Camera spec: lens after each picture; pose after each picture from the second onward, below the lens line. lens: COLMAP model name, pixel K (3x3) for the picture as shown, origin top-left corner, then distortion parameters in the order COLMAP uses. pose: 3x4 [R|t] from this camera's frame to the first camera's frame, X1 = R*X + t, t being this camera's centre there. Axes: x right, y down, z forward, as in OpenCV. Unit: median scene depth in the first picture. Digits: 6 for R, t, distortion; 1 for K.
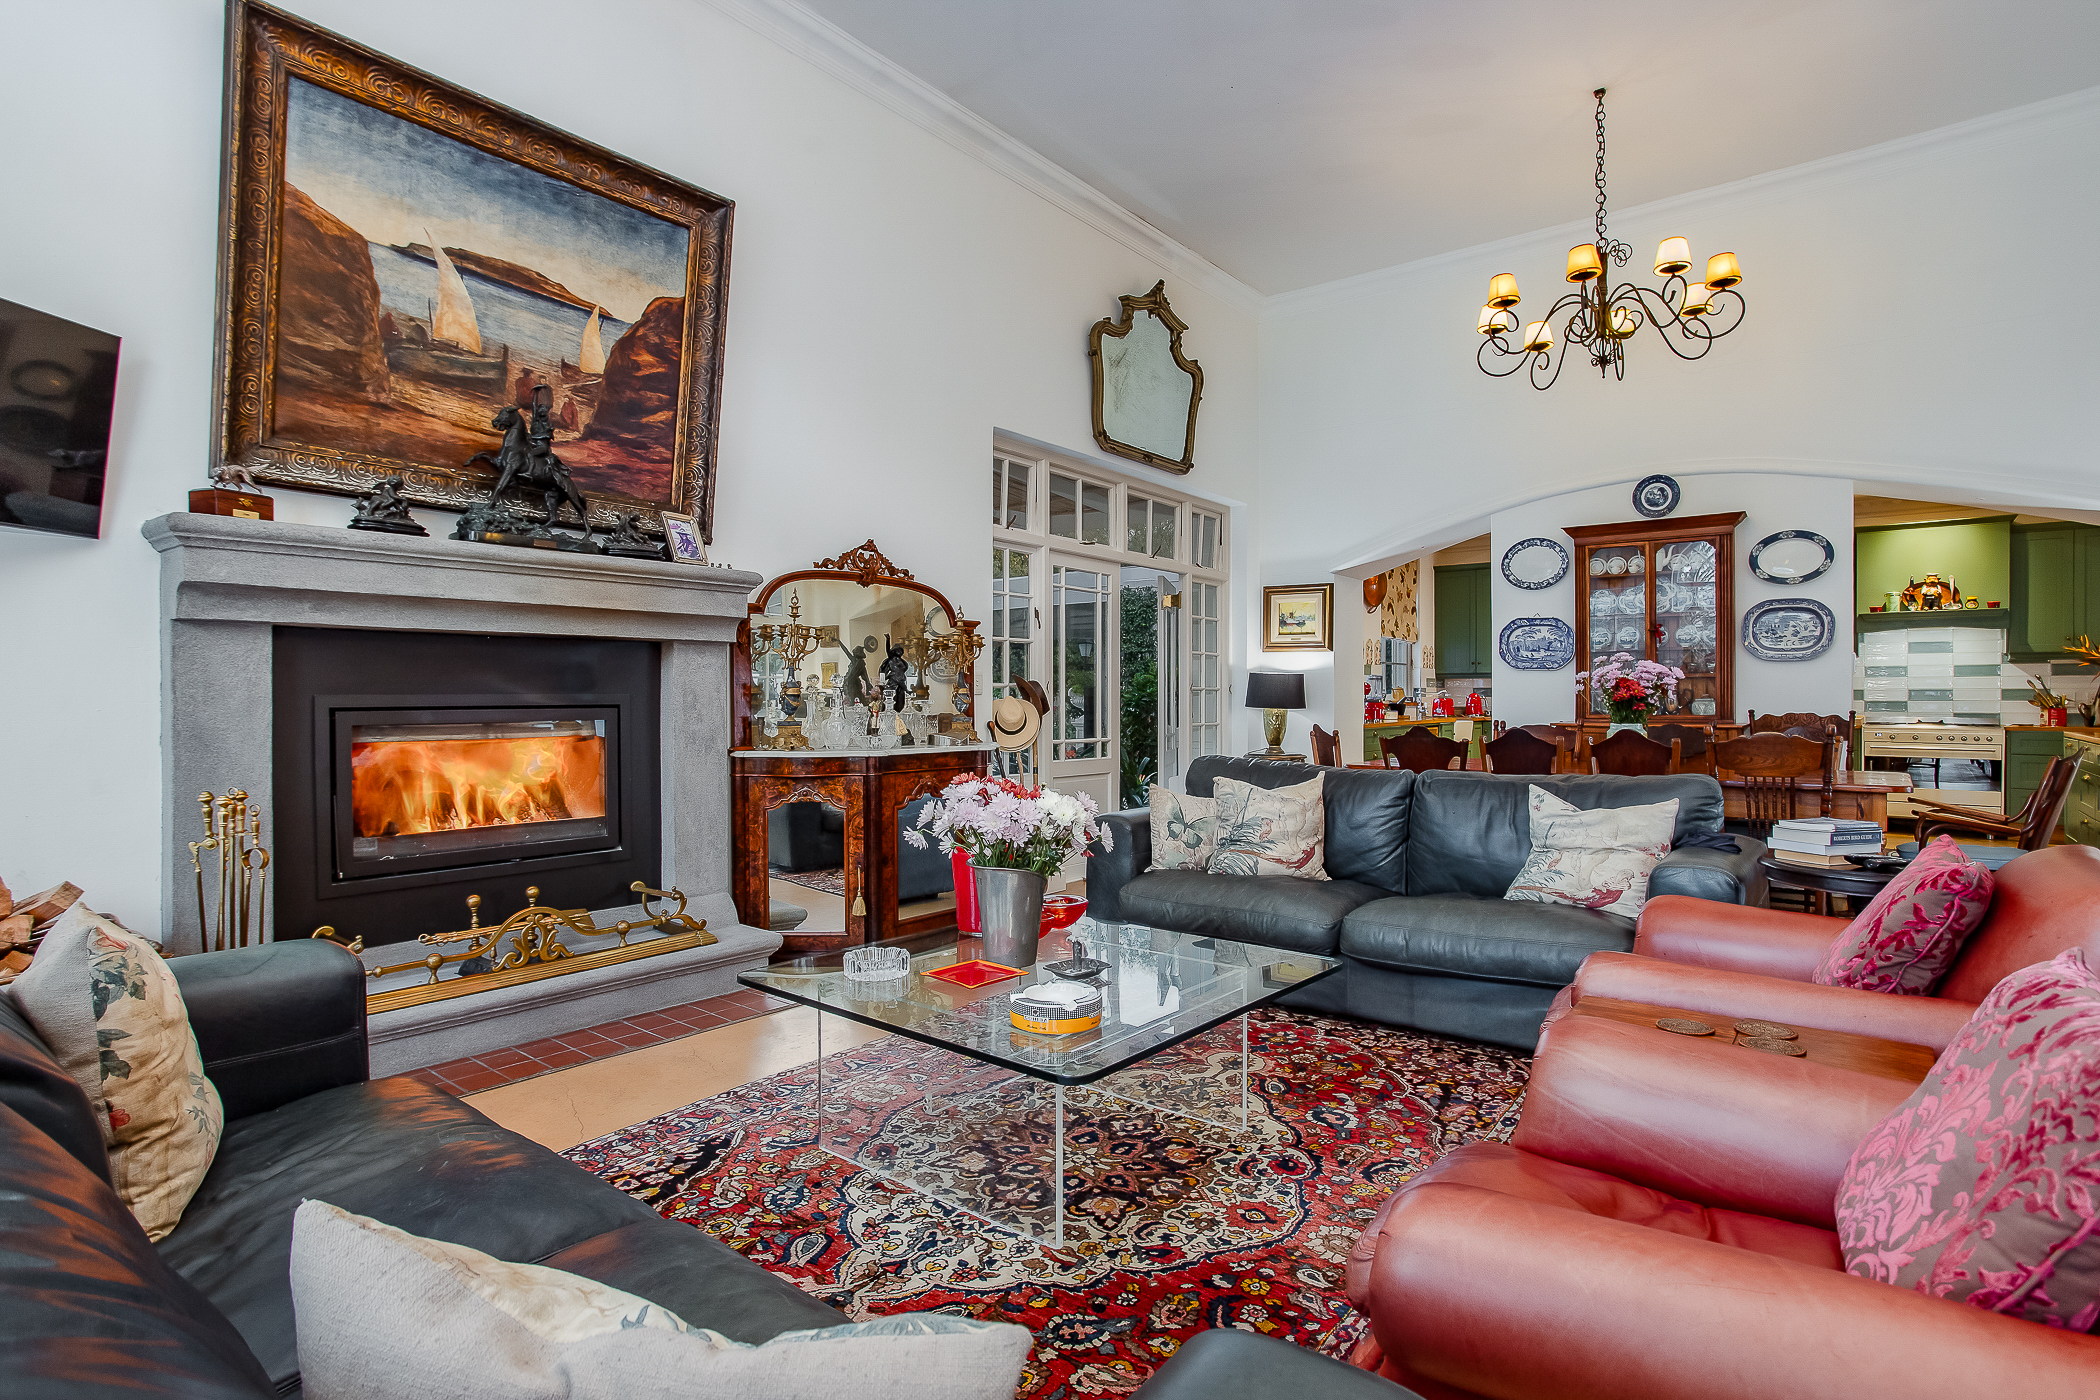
lens RADIAL K [[1060.1, 0, 1037.2], [0, 1060.1, 697.5], [0, 0, 1]] dist [-0.034827, 0.001893]
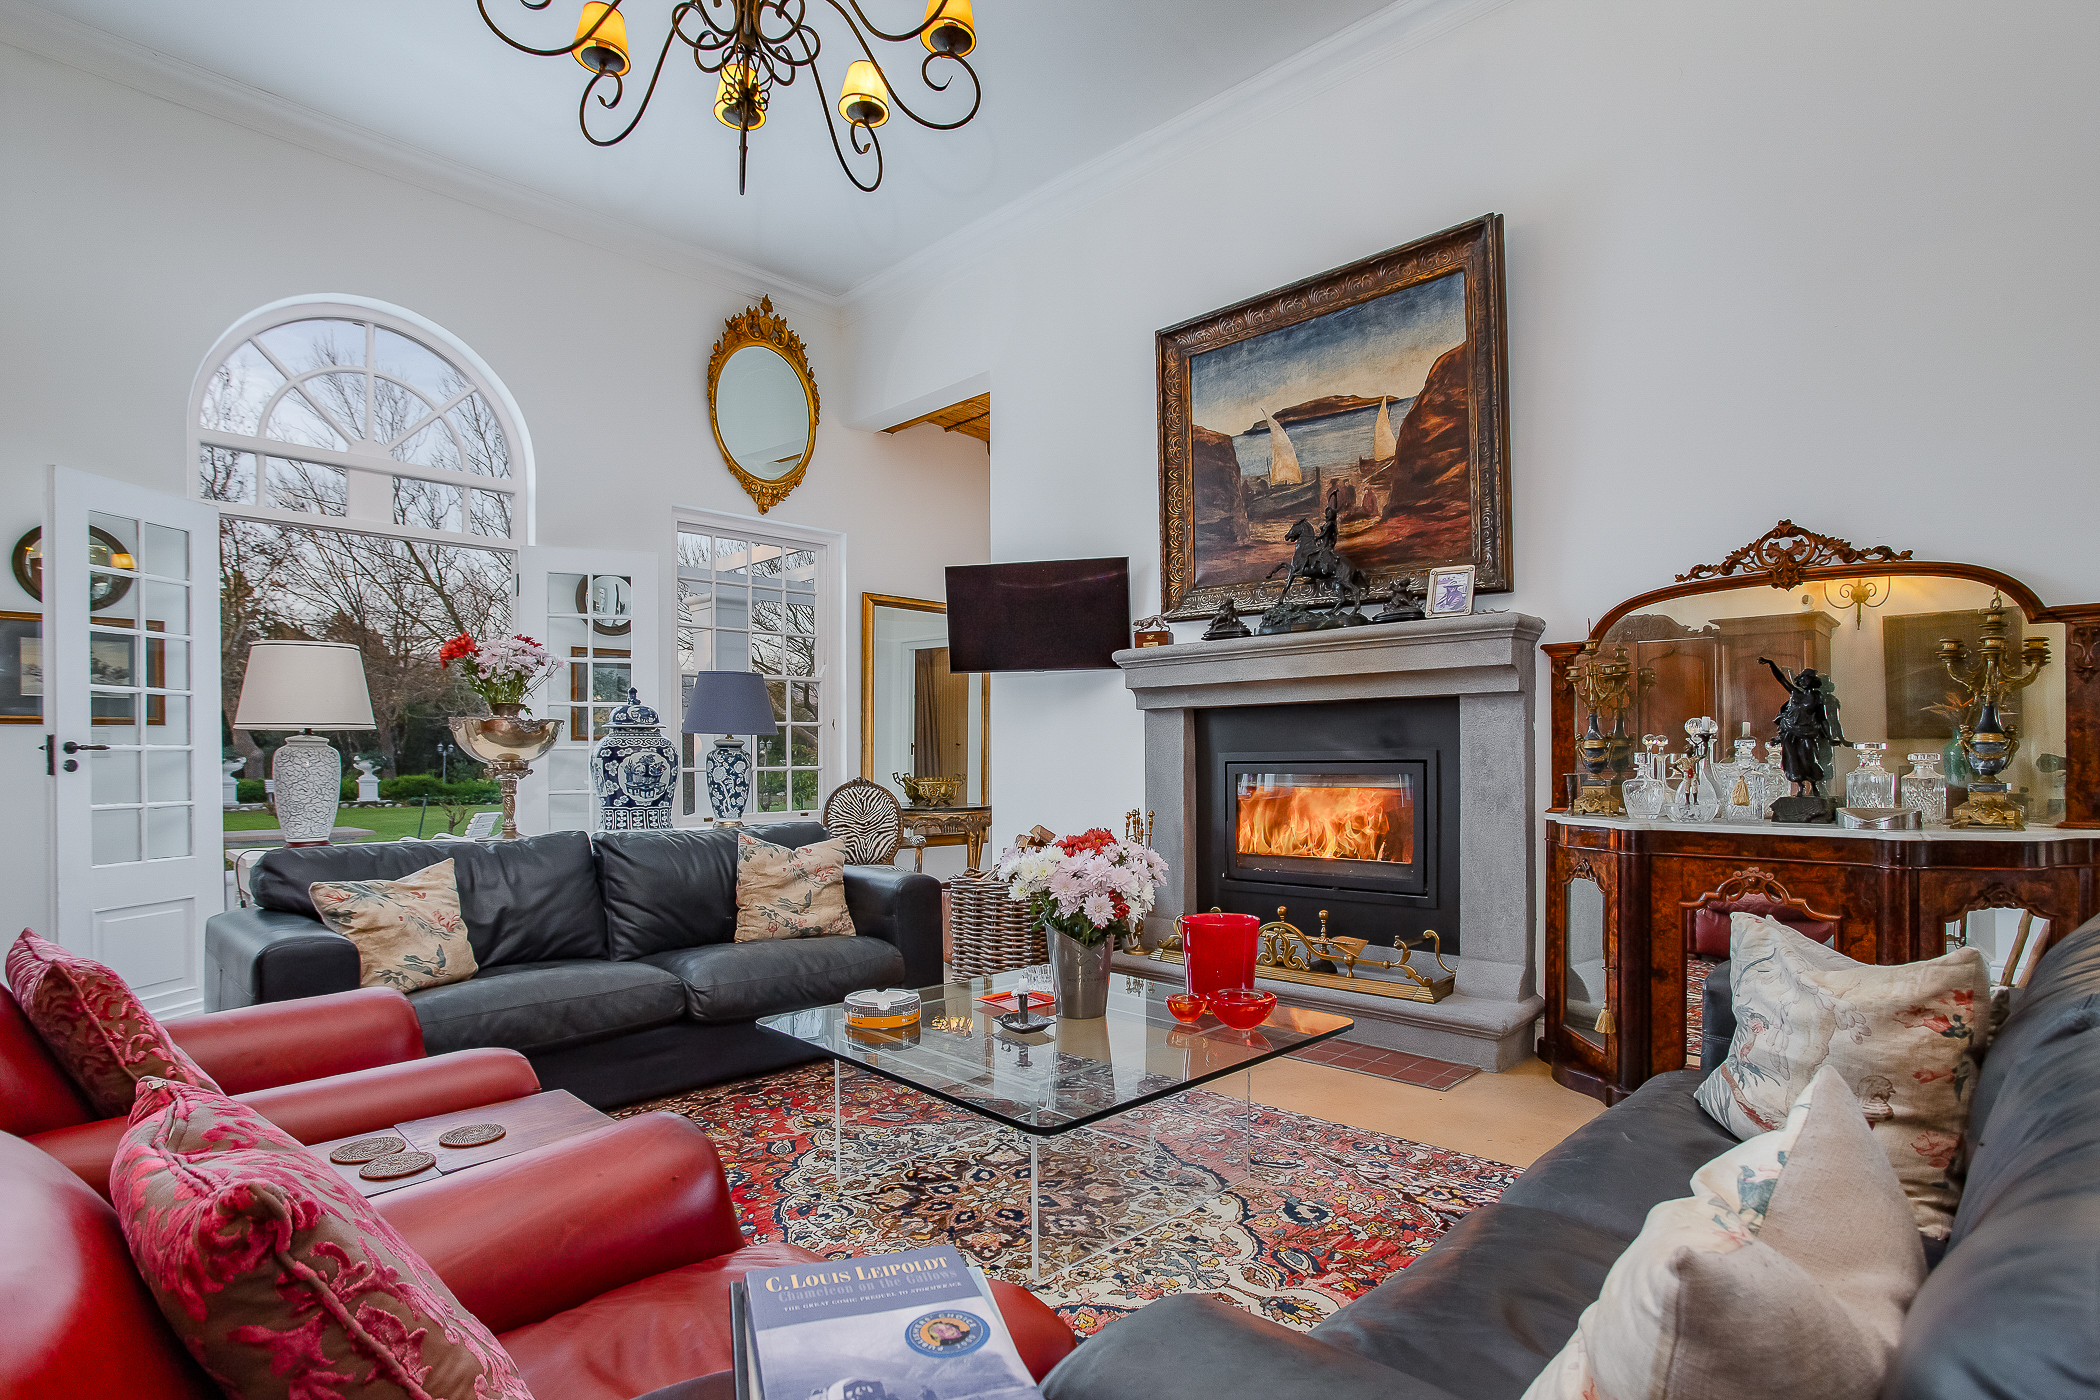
lens RADIAL K [[1060.1, 0, 1075.5], [0, 1060.1, 749.1], [0, 0, 1]] dist [-0.034827, 0.001893]
pose [[-0.081587, -0.004255, -0.996657, 0.700729], [0.005413, 0.999974, -0.004712, -0.000333], [0.996652, -0.005780, -0.081562, 0.758156]]
